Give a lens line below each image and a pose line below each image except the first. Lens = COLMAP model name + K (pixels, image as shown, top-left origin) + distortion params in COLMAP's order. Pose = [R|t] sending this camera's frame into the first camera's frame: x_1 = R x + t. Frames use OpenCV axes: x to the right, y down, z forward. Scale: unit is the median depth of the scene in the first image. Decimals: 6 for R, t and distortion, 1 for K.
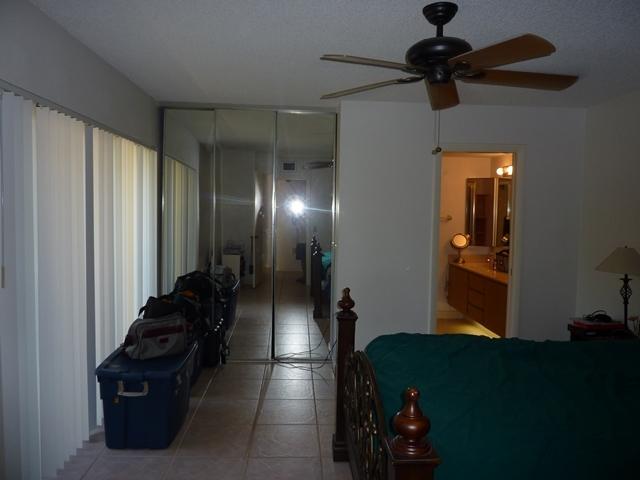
lens RADIAL K [[474.1, 0, 320.0], [0, 474.1, 240.0], [0, 0, 1]] dist [-0.030383, 0.002755]
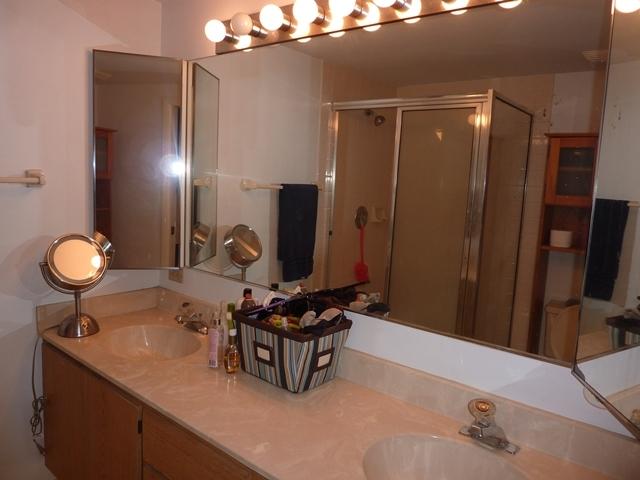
lens RADIAL K [[474.1, 0, 320.0], [0, 474.1, 240.0], [0, 0, 1]] dist [-0.030383, 0.002755]
pose [[0.670800, -0.077574, 0.737570, 0.181309], [0.013063, 0.995596, 0.092832, -0.034937], [-0.741523, -0.052637, 0.668859, 0.687059]]
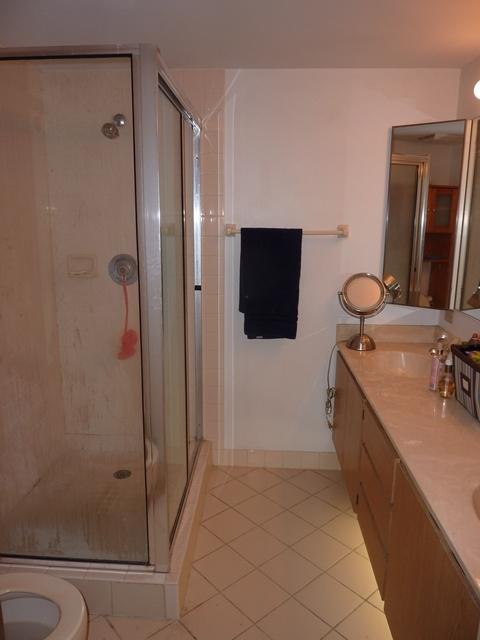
lens RADIAL K [[474.1, 0, 240.0], [0, 474.1, 320.0], [0, 0, 1]] dist [-0.030383, 0.002755]
pose [[0.995079, 0.010499, -0.098532, 0.230772], [0.003140, 0.990530, 0.137259, -0.029151], [0.099040, -0.136892, 0.985622, 0.598868]]
